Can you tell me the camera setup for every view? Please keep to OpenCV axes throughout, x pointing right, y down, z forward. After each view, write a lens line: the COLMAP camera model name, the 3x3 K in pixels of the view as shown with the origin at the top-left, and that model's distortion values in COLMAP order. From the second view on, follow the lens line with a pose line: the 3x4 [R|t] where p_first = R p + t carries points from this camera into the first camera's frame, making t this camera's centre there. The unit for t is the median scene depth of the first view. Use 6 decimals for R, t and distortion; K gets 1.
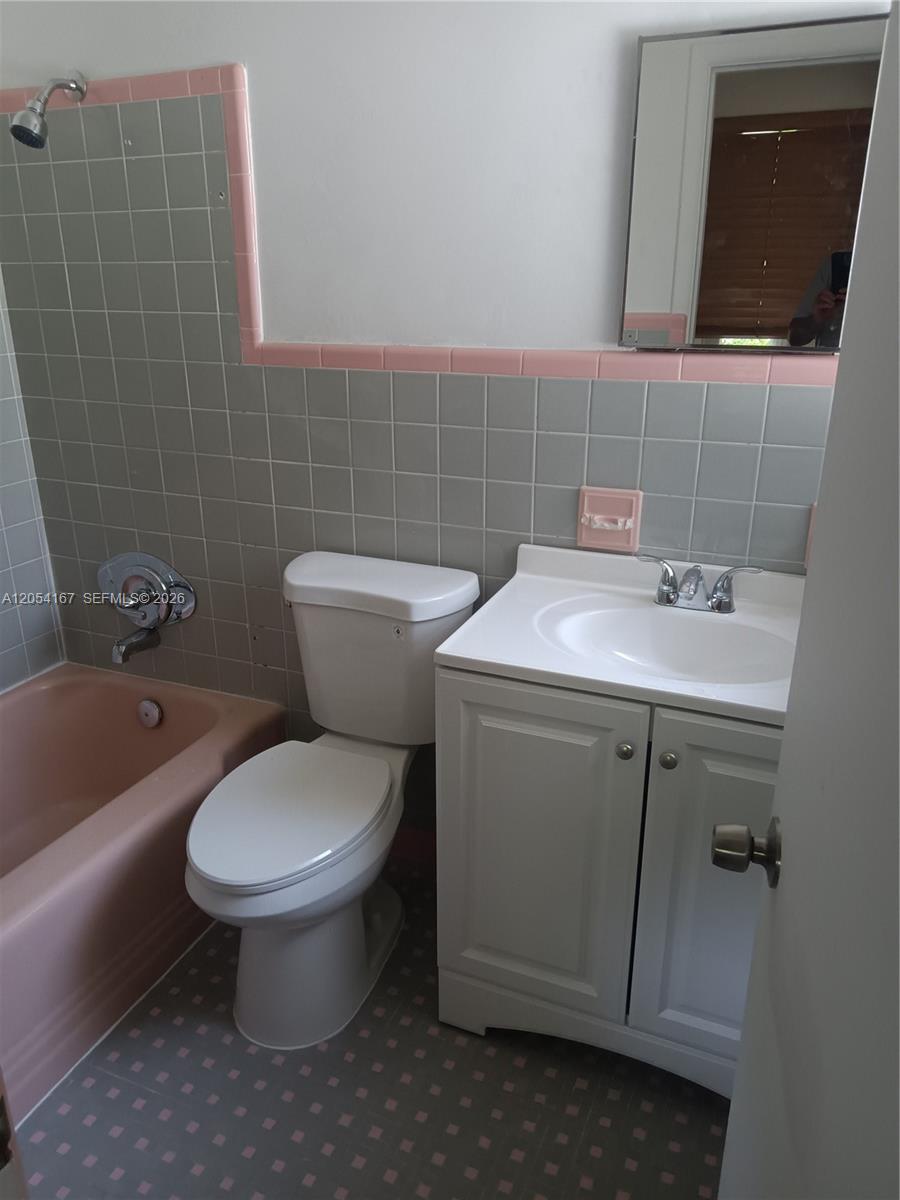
lens RADIAL K [[896.3, 0, 444.4], [0, 896.3, 602.9], [0, 0, 1]] dist [0.076754, -0.107502]
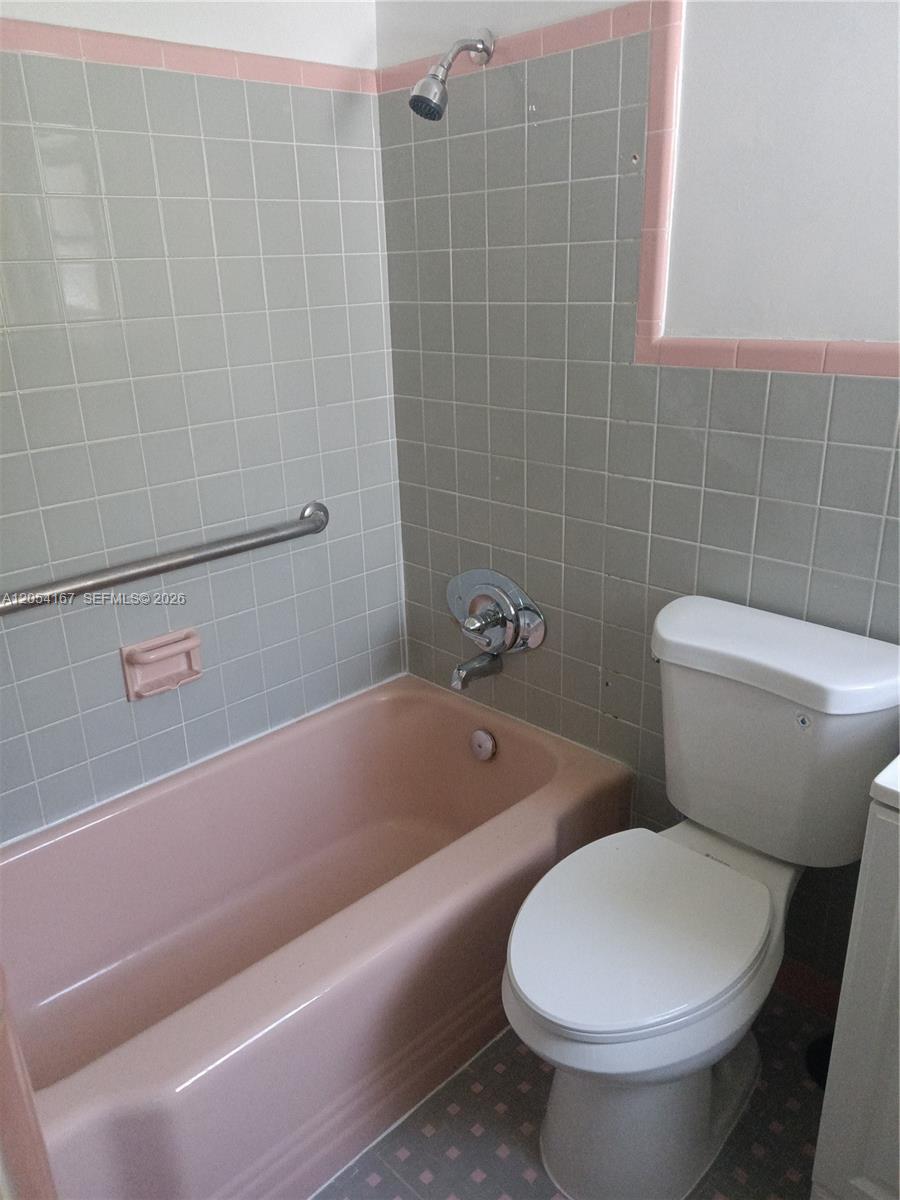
lens RADIAL K [[896.3, 0, 444.4], [0, 896.3, 602.9], [0, 0, 1]] dist [0.076754, -0.107502]
pose [[0.925826, 0.110182, -0.361534, -0.063492], [-0.107076, 0.993837, 0.028680, -0.053810], [0.362466, 0.012159, 0.931918, 0.174700]]
